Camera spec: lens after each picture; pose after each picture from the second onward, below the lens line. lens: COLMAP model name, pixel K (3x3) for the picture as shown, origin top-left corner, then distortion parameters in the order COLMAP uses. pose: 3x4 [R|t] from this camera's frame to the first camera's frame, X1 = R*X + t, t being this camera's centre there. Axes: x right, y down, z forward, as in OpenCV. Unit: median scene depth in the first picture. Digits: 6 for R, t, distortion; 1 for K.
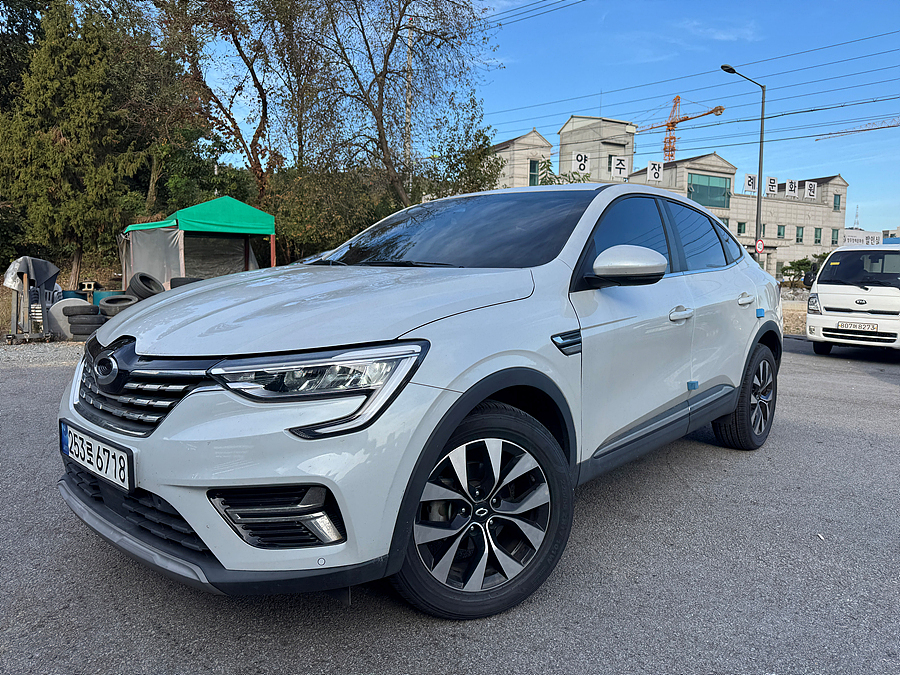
lens RADIAL K [[637.4, 0, 450.0], [0, 637.4, 337.5], [0, 0, 1]] dist [0.049892, -0.055021]
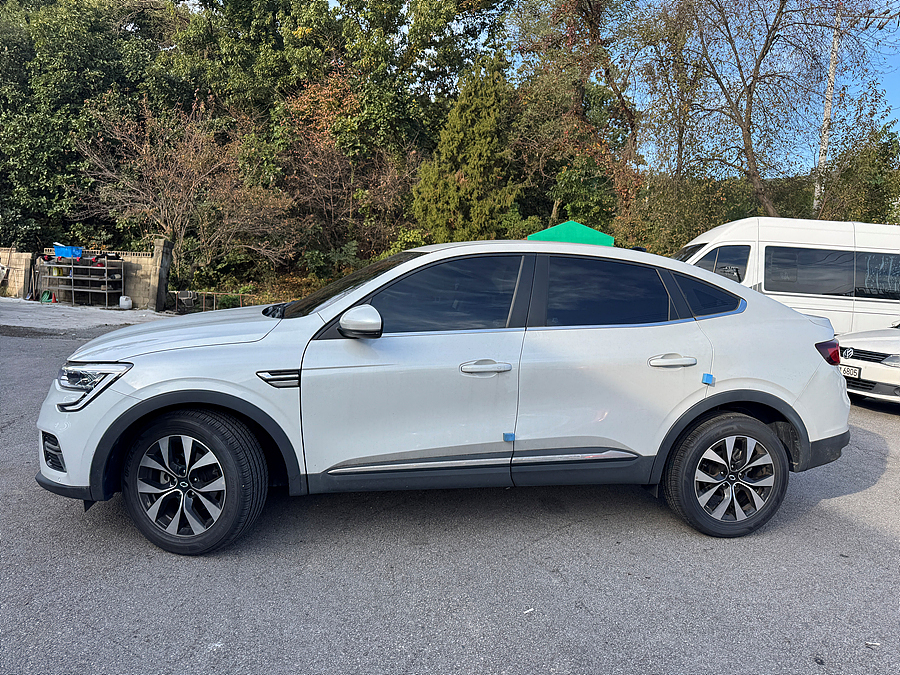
lens RADIAL K [[637.4, 0, 450.0], [0, 637.4, 337.5], [0, 0, 1]] dist [0.049892, -0.055021]
pose [[0.787305, 0.080723, -0.611257, 0.780236], [-0.092418, 0.995642, 0.012450, -0.077069], [0.609598, 0.046689, 0.791335, 0.103151]]
